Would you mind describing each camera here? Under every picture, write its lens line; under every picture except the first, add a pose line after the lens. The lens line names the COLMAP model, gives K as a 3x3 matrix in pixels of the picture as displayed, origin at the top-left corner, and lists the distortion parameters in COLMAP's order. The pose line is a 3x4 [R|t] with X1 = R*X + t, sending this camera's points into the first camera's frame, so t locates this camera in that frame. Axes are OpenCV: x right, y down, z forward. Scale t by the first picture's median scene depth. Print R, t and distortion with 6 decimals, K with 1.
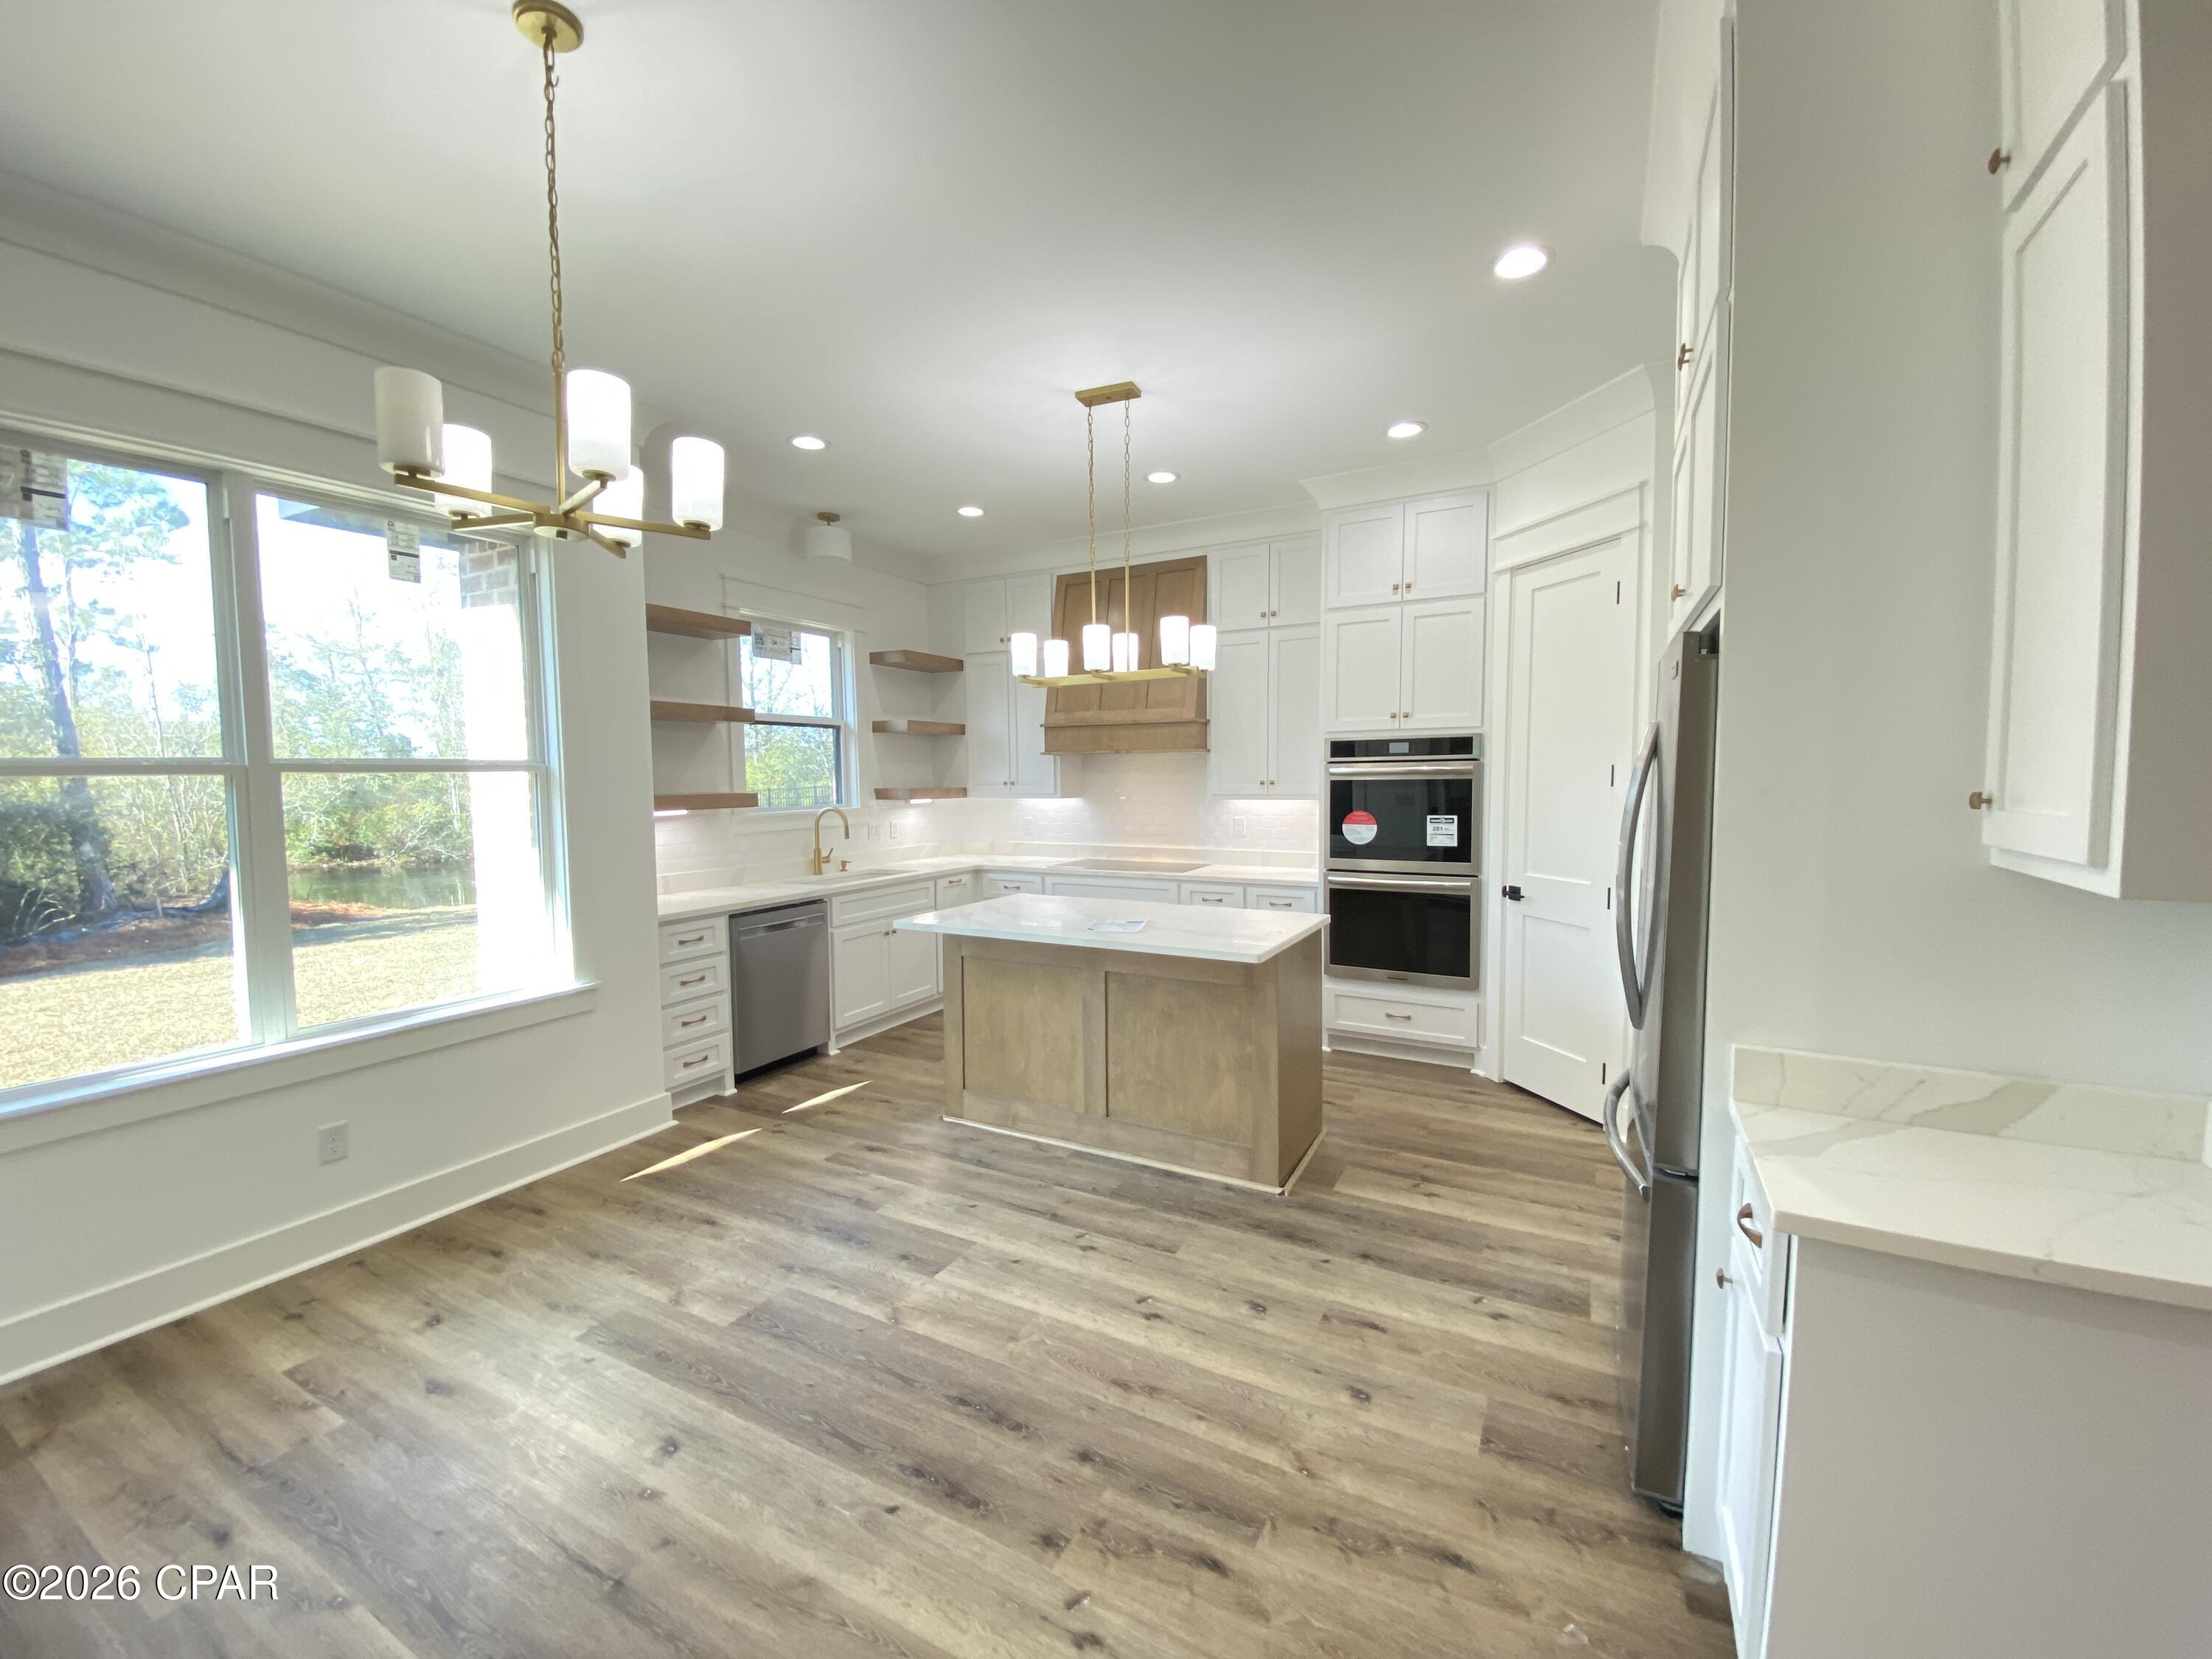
lens RADIAL K [[893.0, 0, 1115.7], [0, 893.0, 831.3], [0, 0, 1]] dist [0.010897, -0.012434]
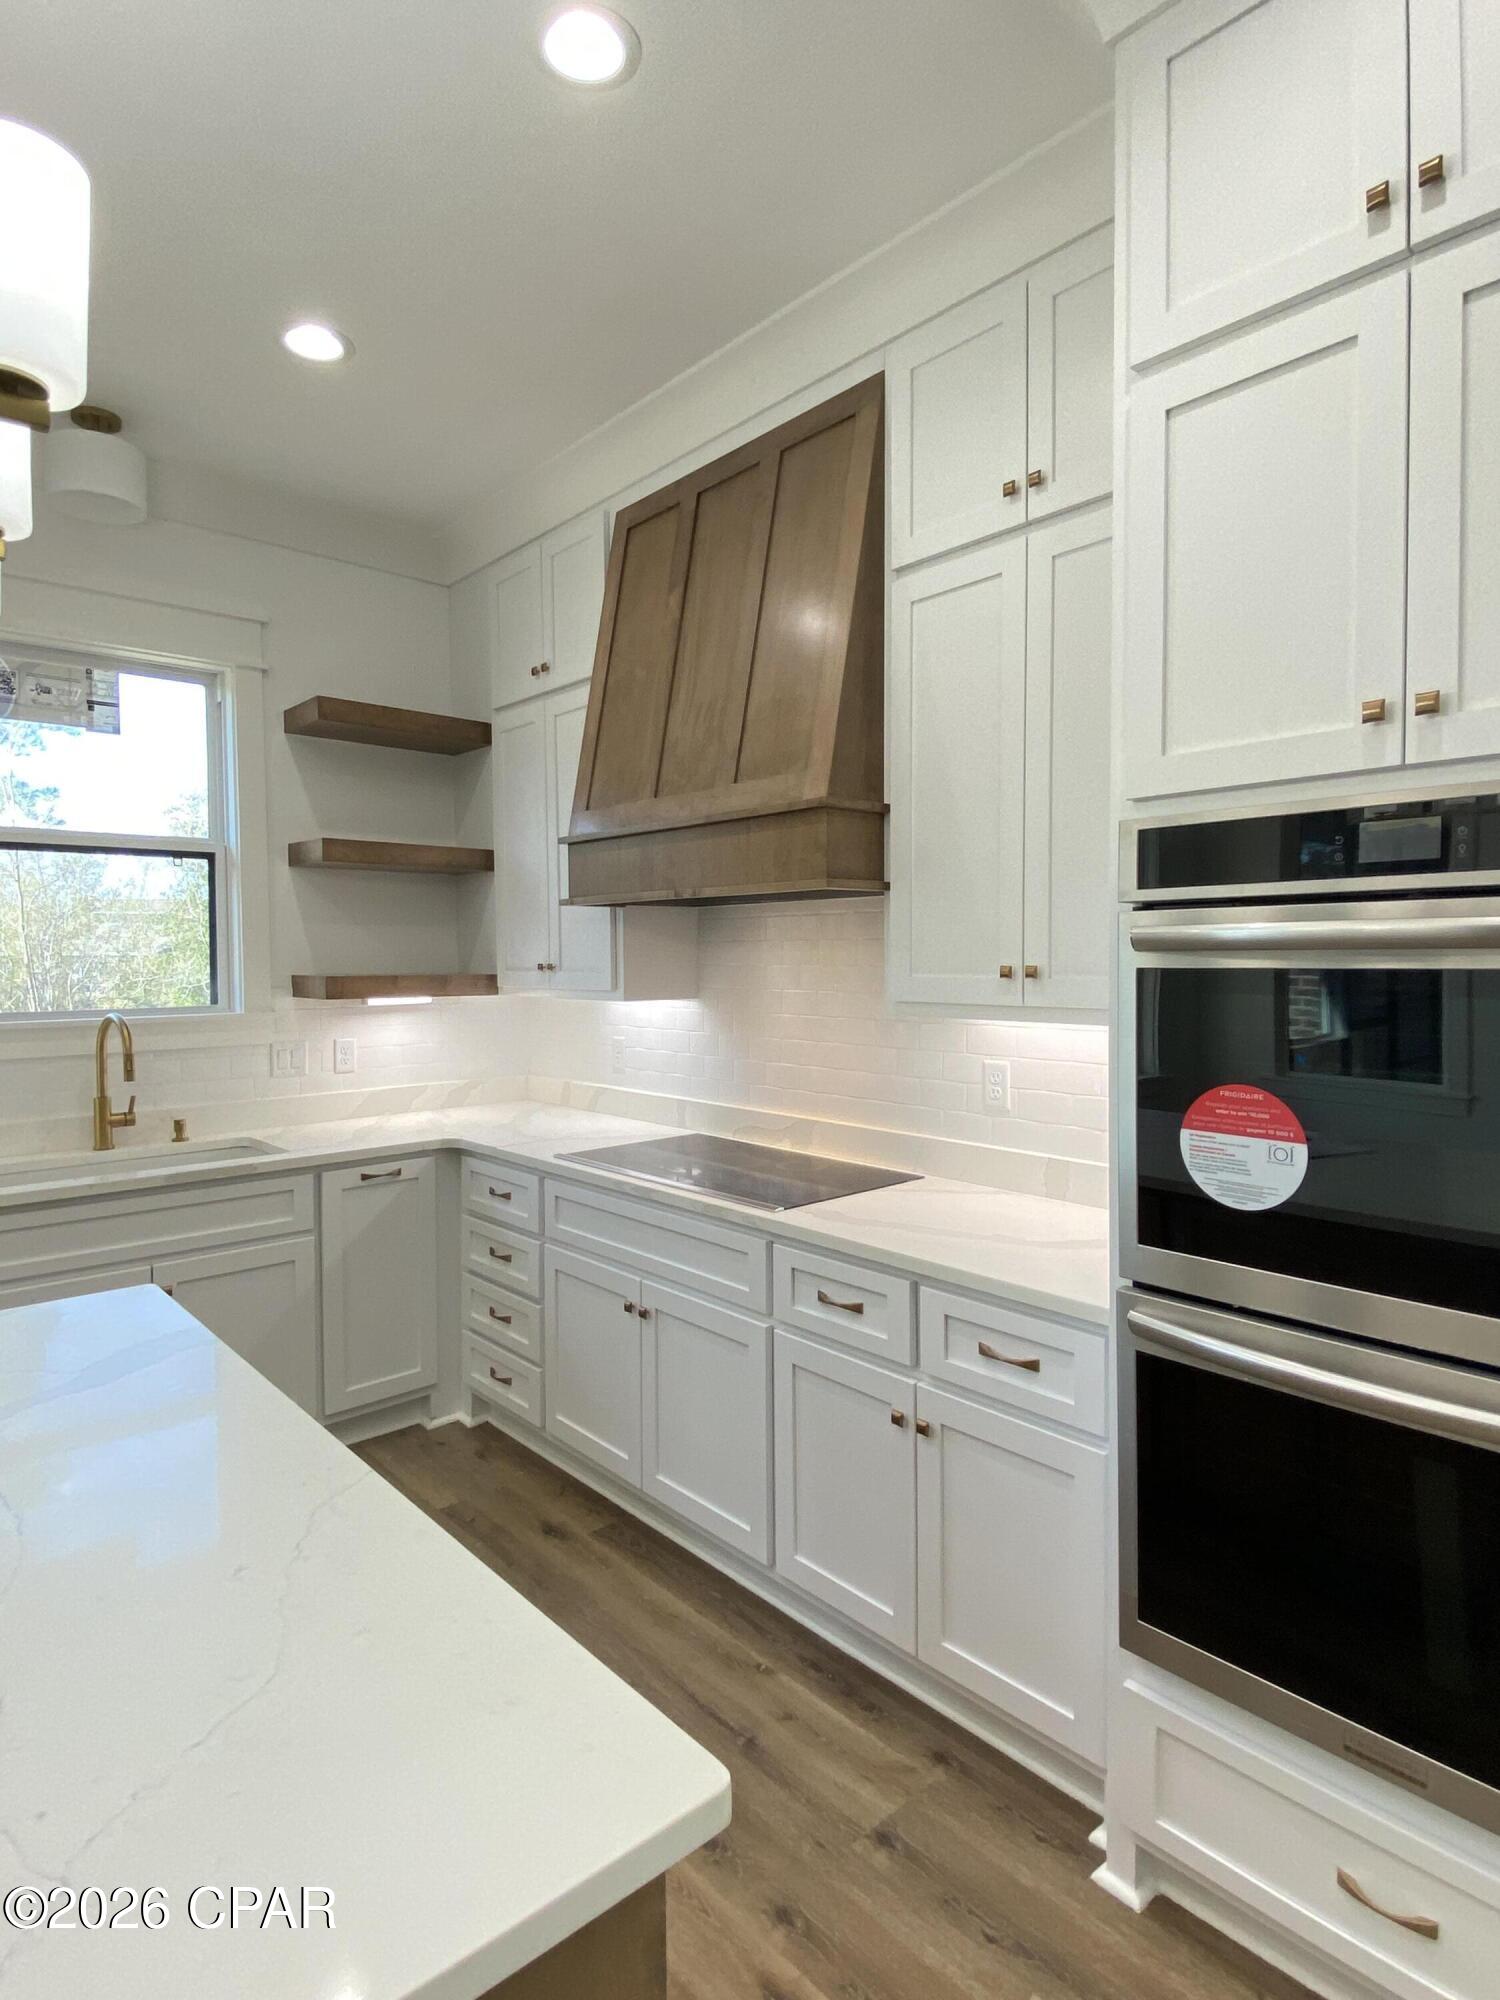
lens RADIAL K [[1092.5, 0, 753.7], [0, 1092.5, 998.9], [0, 0, 1]] dist [-0.004122, -0.001667]
pose [[0.938905, 0.017006, -0.343755, 0.256658], [-0.024076, 0.999577, -0.016310, -0.040685], [0.343332, 0.023589, 0.938918, 0.665227]]
